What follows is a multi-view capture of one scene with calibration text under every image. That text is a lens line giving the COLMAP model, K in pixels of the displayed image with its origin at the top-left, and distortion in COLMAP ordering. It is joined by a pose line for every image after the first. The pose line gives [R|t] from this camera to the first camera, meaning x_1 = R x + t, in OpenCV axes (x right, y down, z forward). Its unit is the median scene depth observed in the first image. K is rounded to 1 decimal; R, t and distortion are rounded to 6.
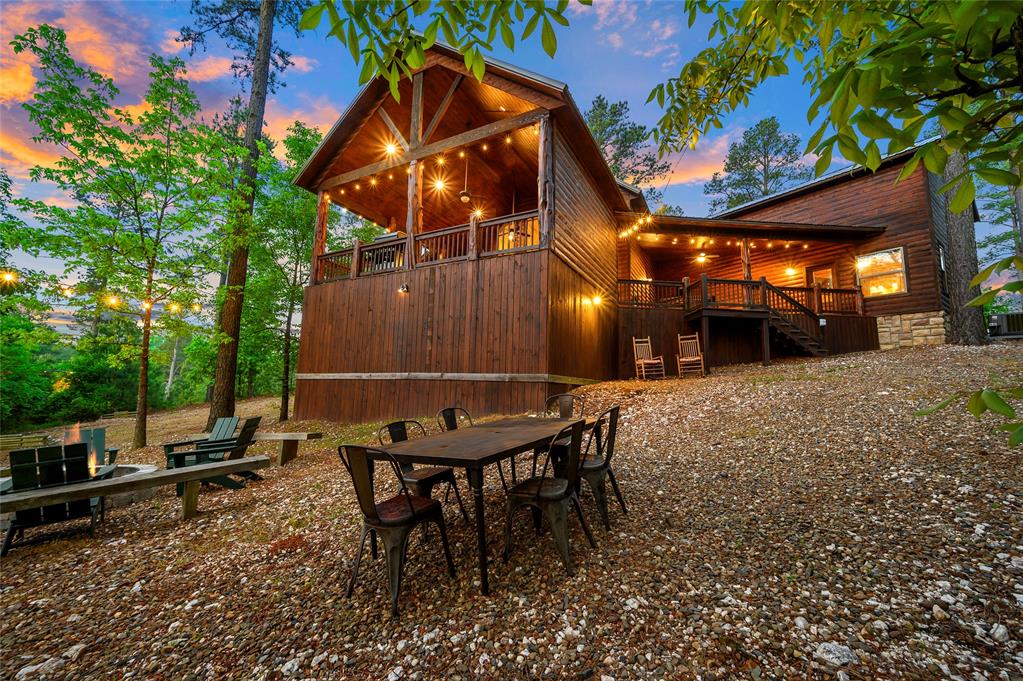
lens RADIAL K [[401.3, 0, 513.1], [0, 401.3, 339.5], [0, 0, 1]] dist [-0.000332, 0.000015]
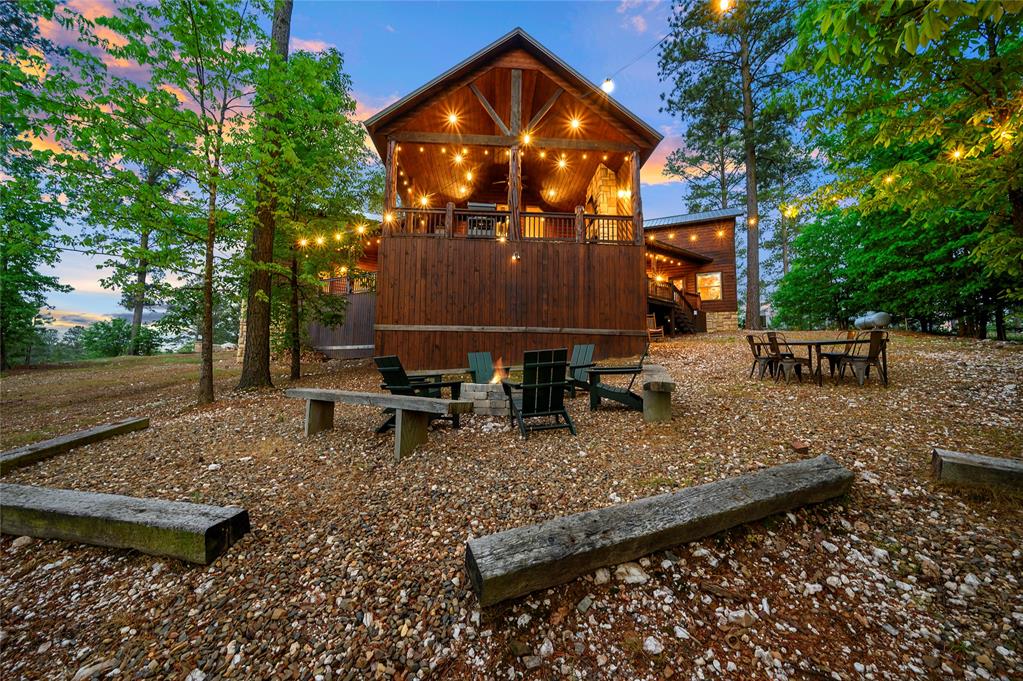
lens RADIAL K [[401.3, 0, 513.6], [0, 401.3, 340.6], [0, 0, 1]] dist [-0.000332, 0.000015]
pose [[0.858719, 0.037848, 0.511048, -0.858412], [-0.059750, 0.997862, 0.026497, 0.088544], [-0.508952, -0.053288, 0.859144, -0.023334]]
